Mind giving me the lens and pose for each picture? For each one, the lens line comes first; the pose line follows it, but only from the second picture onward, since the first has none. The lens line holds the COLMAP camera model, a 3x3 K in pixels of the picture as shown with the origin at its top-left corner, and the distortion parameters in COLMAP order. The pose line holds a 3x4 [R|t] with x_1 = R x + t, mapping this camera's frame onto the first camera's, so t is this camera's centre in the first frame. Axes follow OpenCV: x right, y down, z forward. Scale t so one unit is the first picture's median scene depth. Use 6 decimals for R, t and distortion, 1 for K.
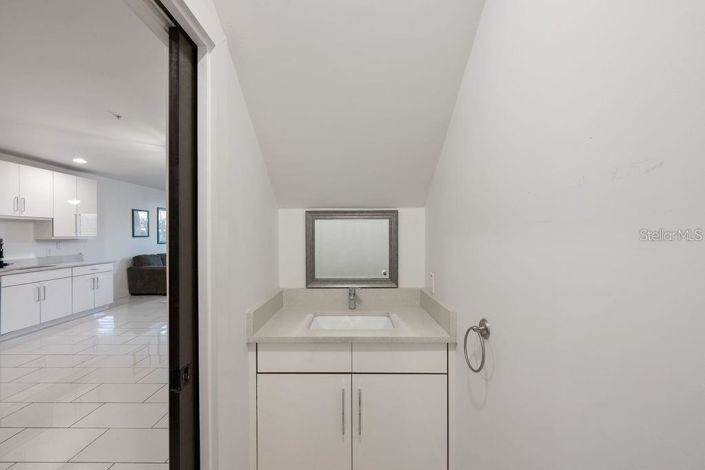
lens RADIAL K [[278.2, 0, 352.5], [0, 278.2, 235.0], [0, 0, 1]] dist [-0.000636, -0.000047]
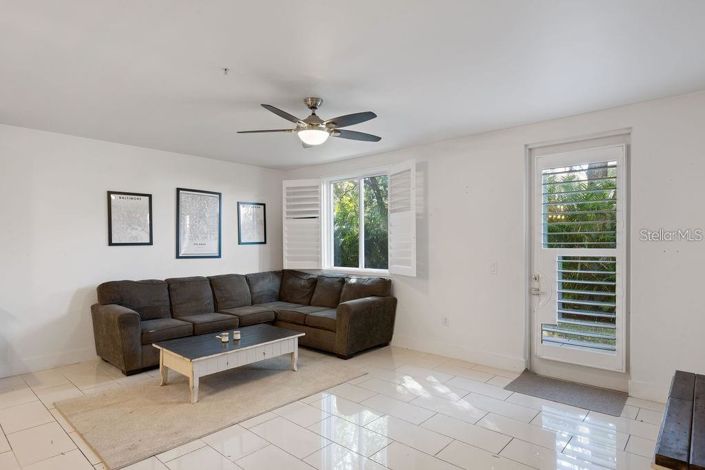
lens RADIAL K [[393.1, 0, 352.1], [0, 393.1, 248.1], [0, 0, 1]] dist [0.000383, -0.000478]
pose [[0.752856, 0.010045, -0.658109, 0.023193], [0.000615, 0.999872, 0.015965, 0.001040], [0.658186, -0.012424, 0.752753, 0.753504]]
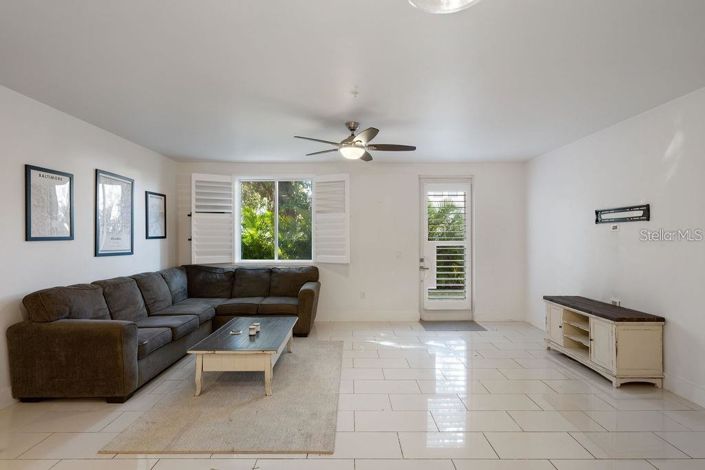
lens RADIAL K [[350.0, 0, 352.5], [0, 350.0, 235.0], [0, 0, 1]] dist [-0.000389, -0.000041]
pose [[0.999790, 0.003183, 0.020226, -0.371122], [-0.003072, 0.999980, -0.005523, 0.001474], [-0.020243, 0.005460, 0.999780, 0.532659]]
